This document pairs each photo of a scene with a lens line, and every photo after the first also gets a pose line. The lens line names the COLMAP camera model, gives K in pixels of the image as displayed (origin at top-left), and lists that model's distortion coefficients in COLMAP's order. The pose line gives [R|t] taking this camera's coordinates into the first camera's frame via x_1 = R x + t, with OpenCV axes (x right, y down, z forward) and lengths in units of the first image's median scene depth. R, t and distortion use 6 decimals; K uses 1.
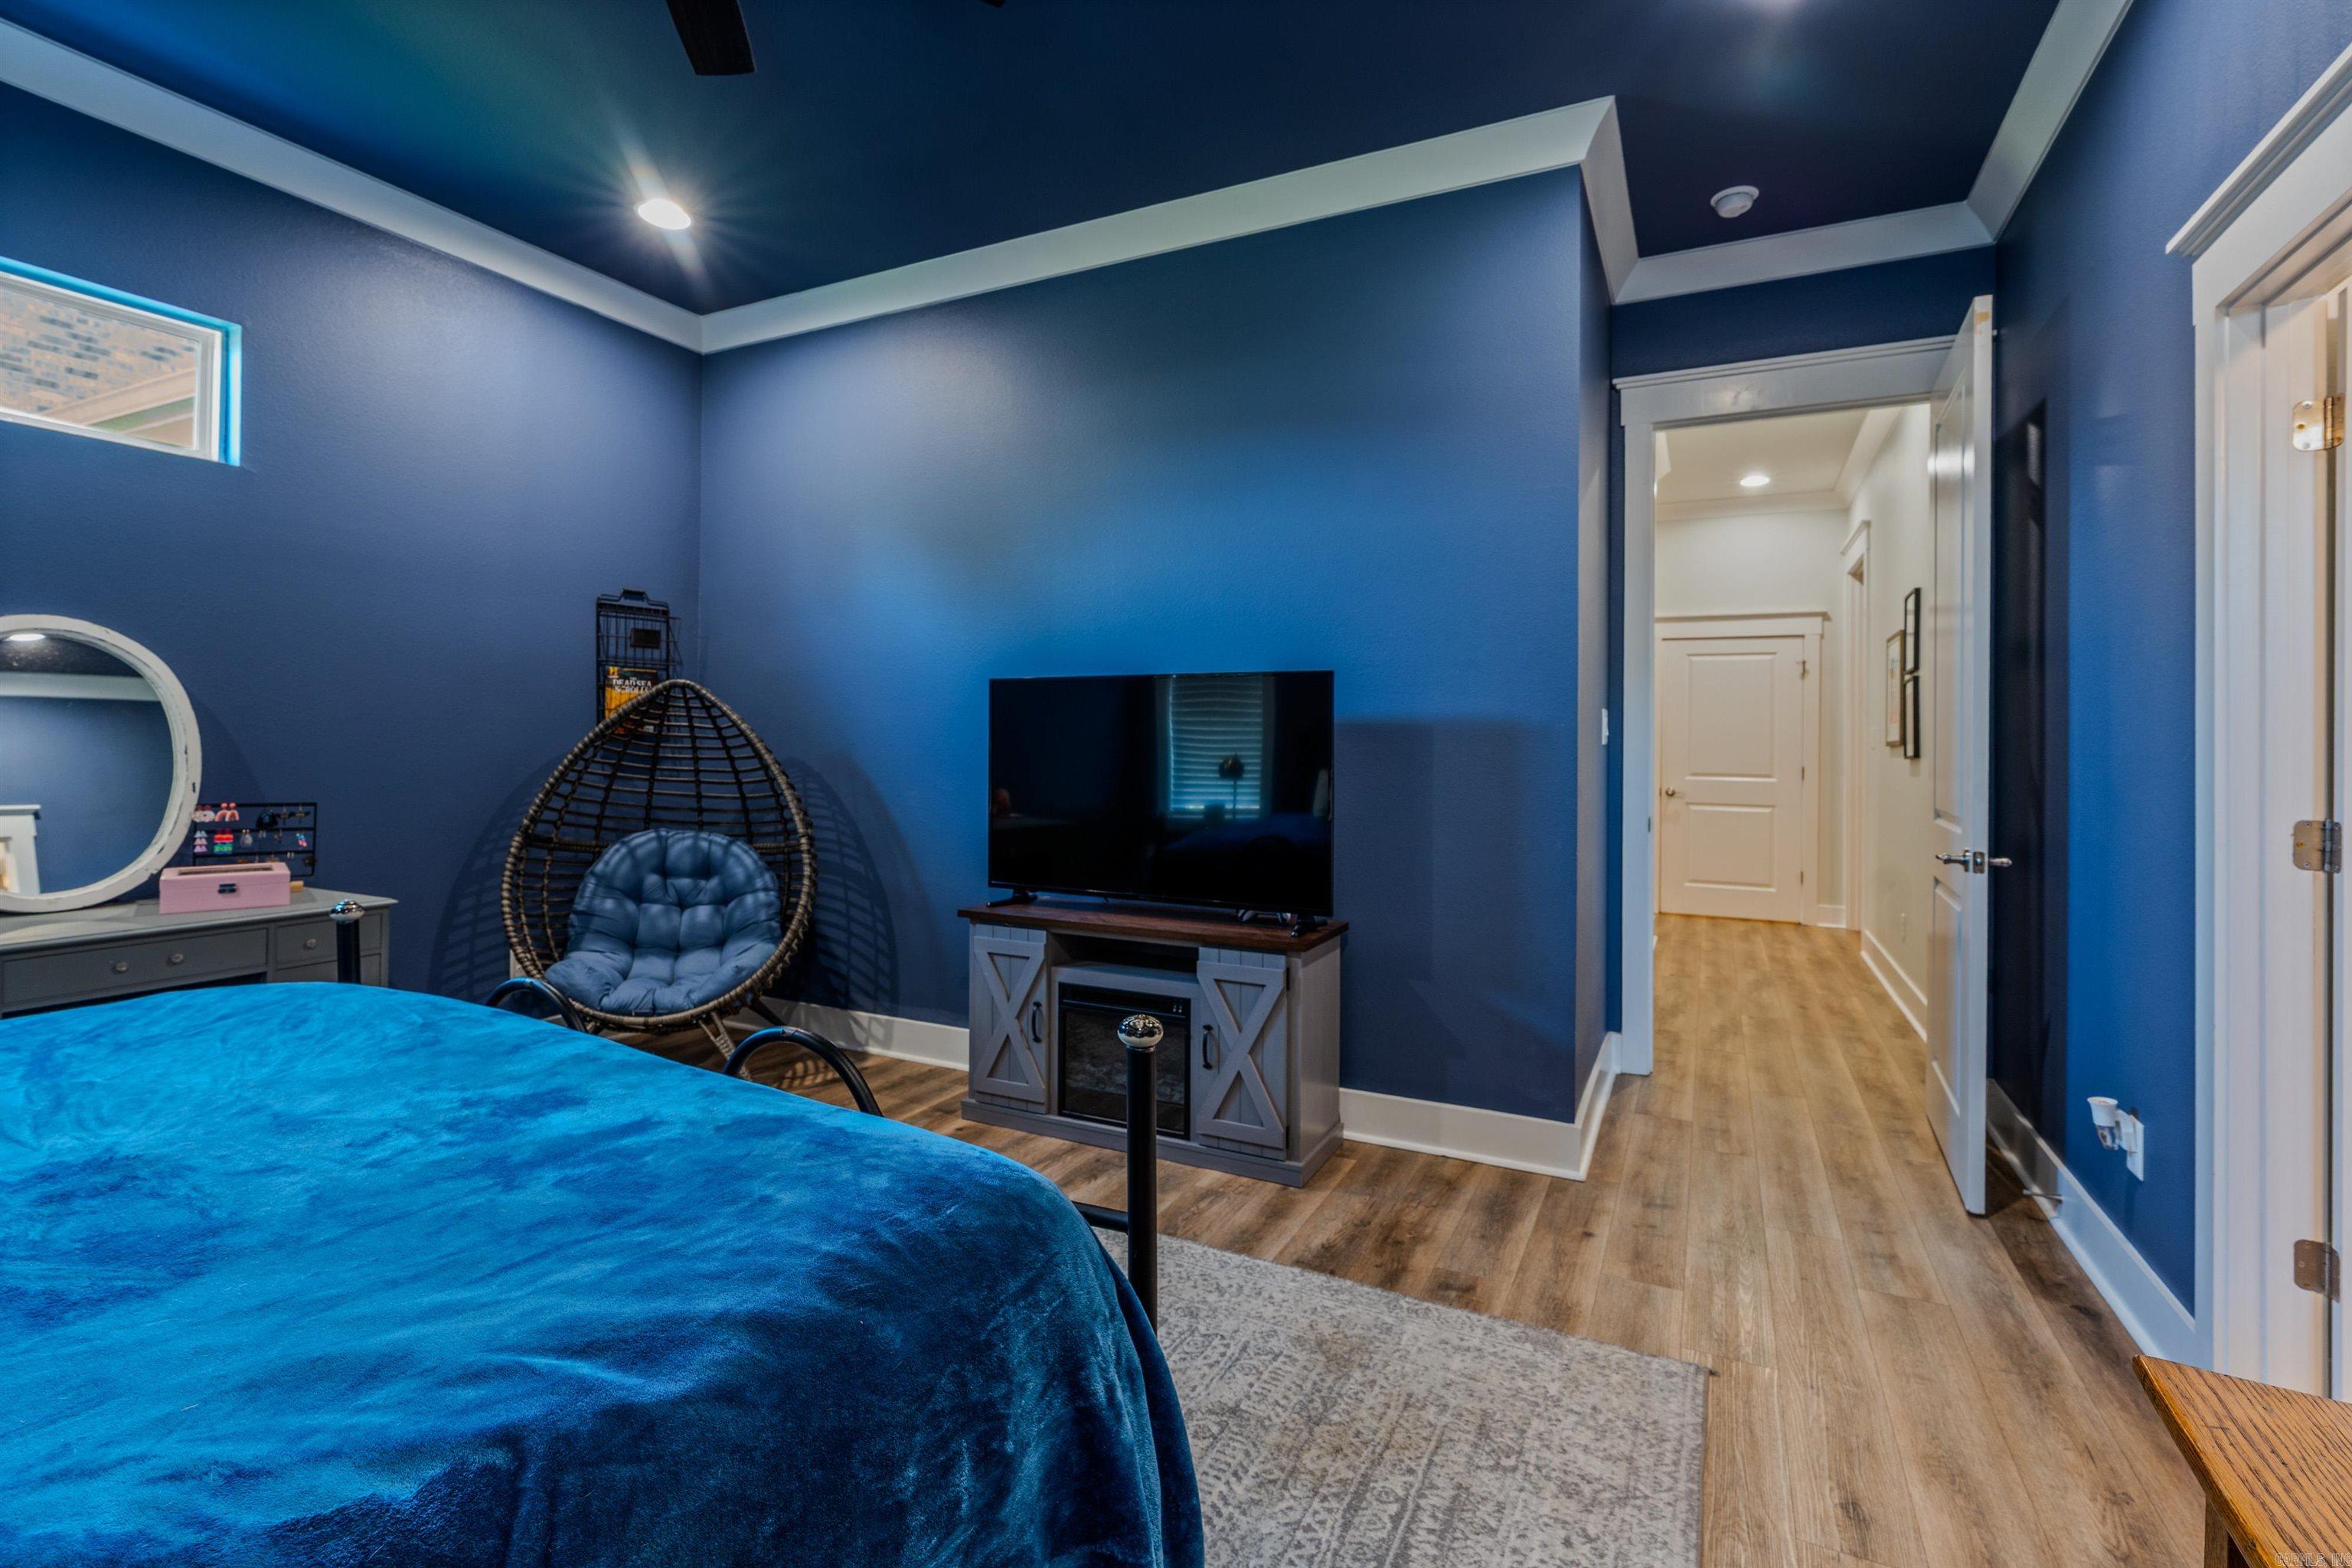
lens RADIAL K [[1098.8, 0, 1184.8], [0, 1098.8, 733.7], [0, 0, 1]] dist [-0.002306, 0.000316]
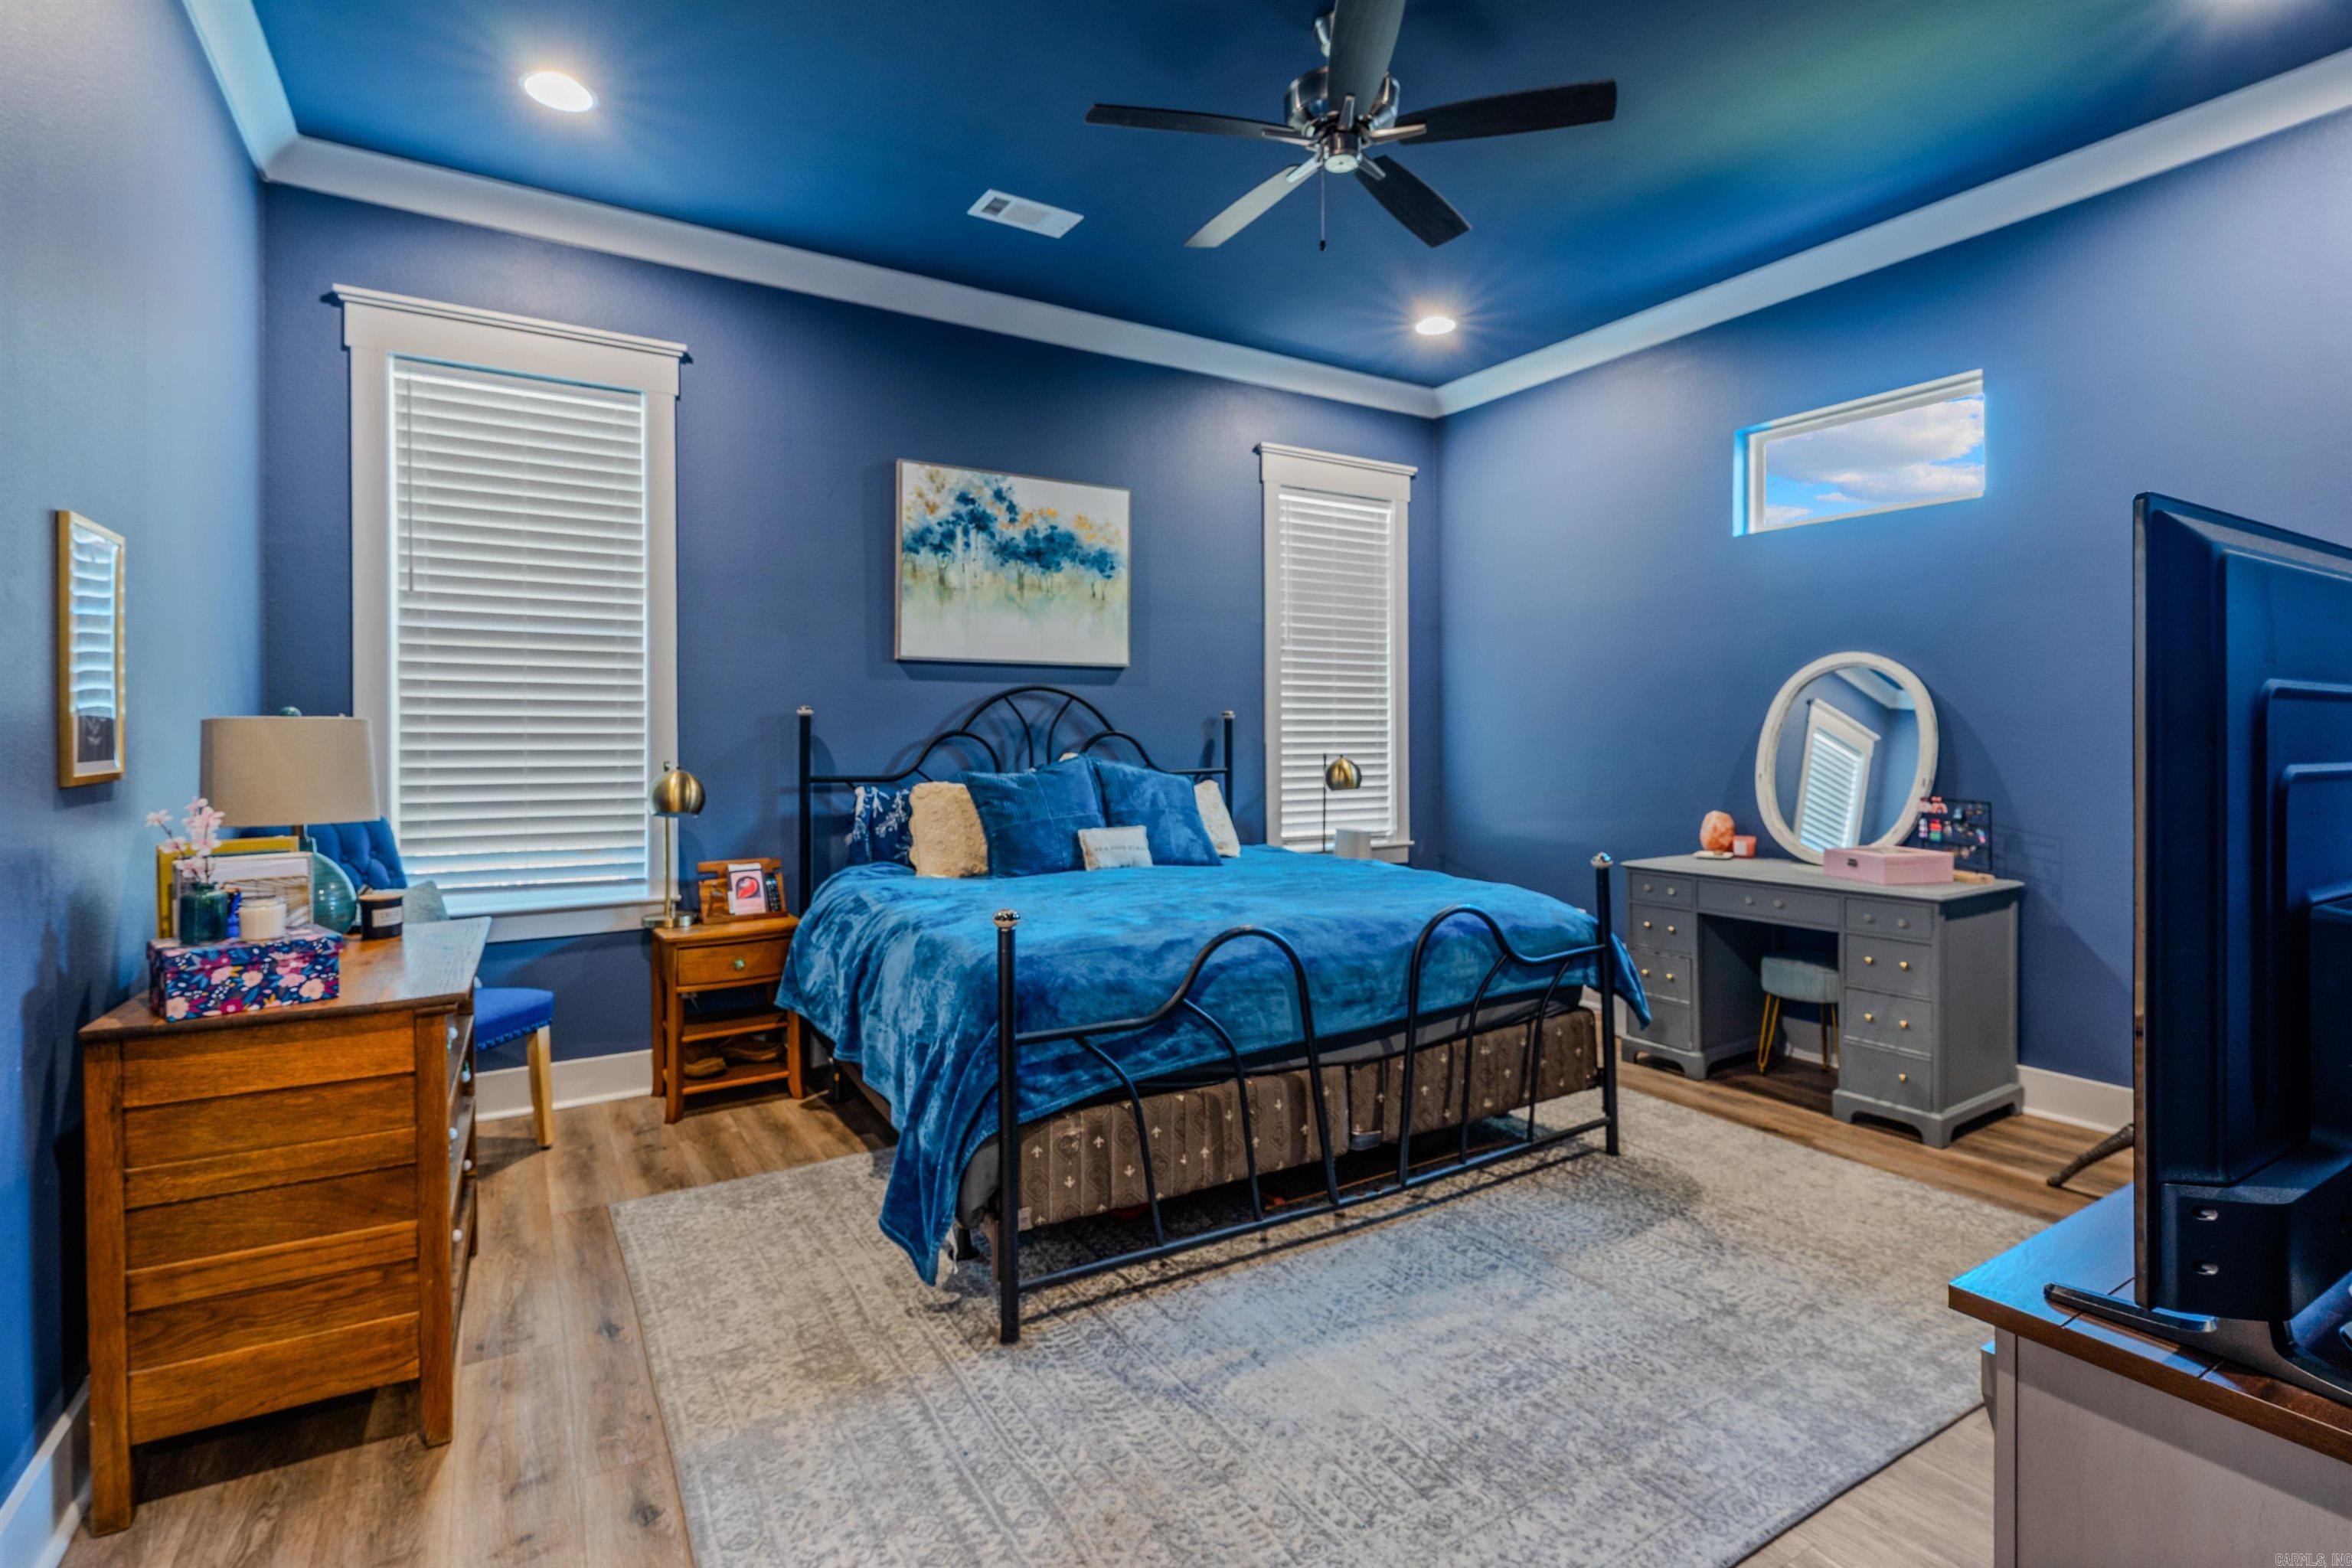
lens RADIAL K [[1098.8, 0, 1184.8], [0, 1098.8, 733.7], [0, 0, 1]] dist [-0.002306, 0.000316]
pose [[-0.534788, -0.007363, -0.844954, 0.550210], [0.001797, 0.999950, -0.009850, 0.006175], [0.844984, -0.006786, -0.534748, 0.966129]]
